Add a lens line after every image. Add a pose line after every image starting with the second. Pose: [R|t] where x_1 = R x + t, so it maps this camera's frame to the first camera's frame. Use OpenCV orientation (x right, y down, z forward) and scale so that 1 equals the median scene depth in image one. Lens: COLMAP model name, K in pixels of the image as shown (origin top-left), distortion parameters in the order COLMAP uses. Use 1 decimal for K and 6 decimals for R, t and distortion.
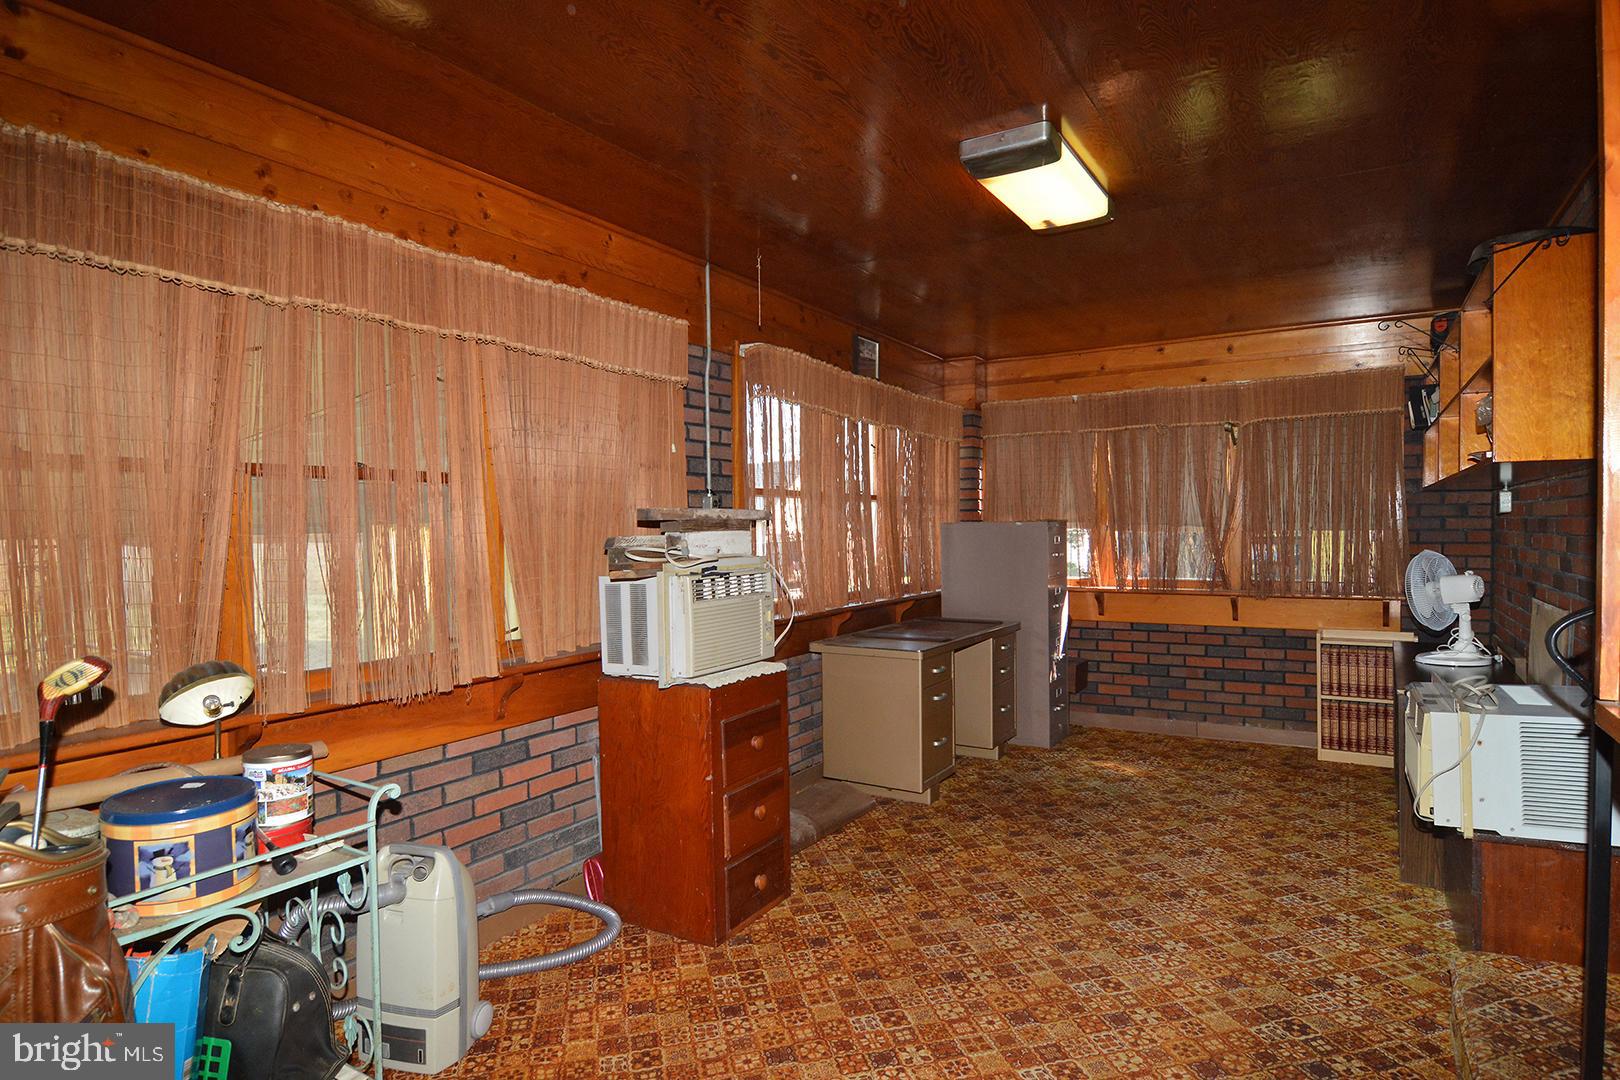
lens RADIAL K [[889.2, 0, 808.0], [0, 889.2, 541.5], [0, 0, 1]] dist [-0.011261, -0.006196]
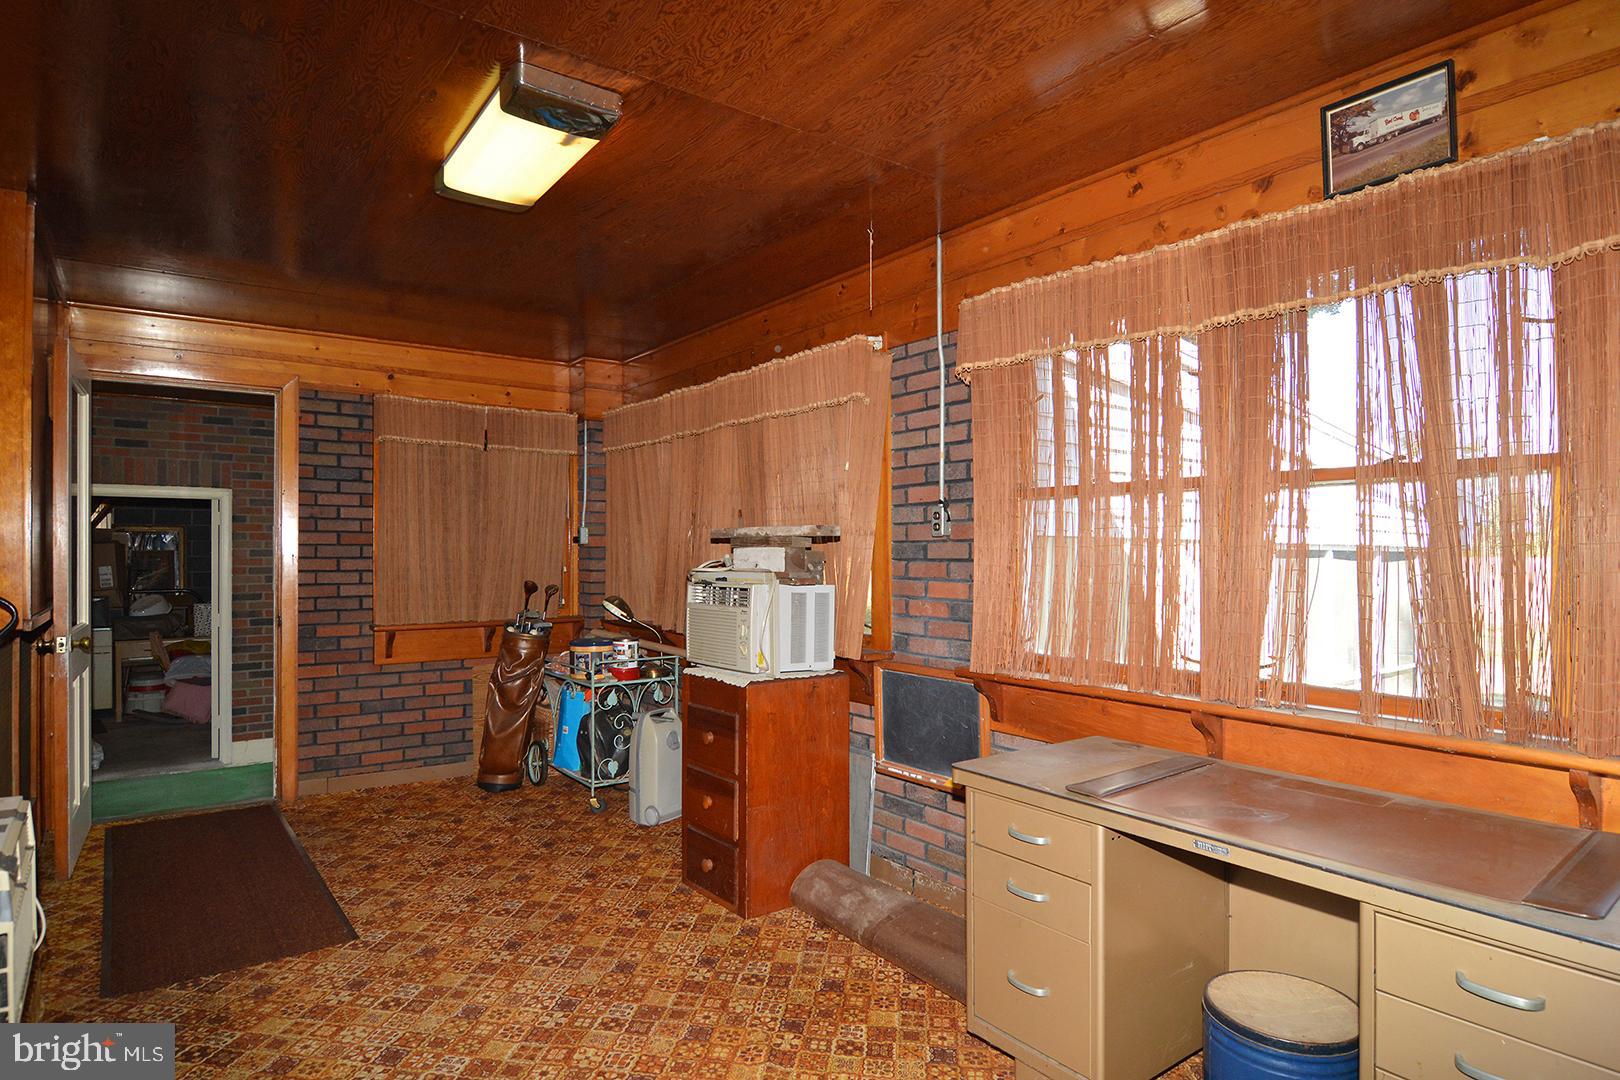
lens RADIAL K [[889.2, 0, 807.4], [0, 889.2, 544.3], [0, 0, 1]] dist [-0.011261, -0.006196]
pose [[-0.377138, 0.003323, -0.926151, 0.971729], [-0.014077, 0.999857, 0.009319, -0.028917], [0.926050, 0.016553, -0.377038, 1.610707]]
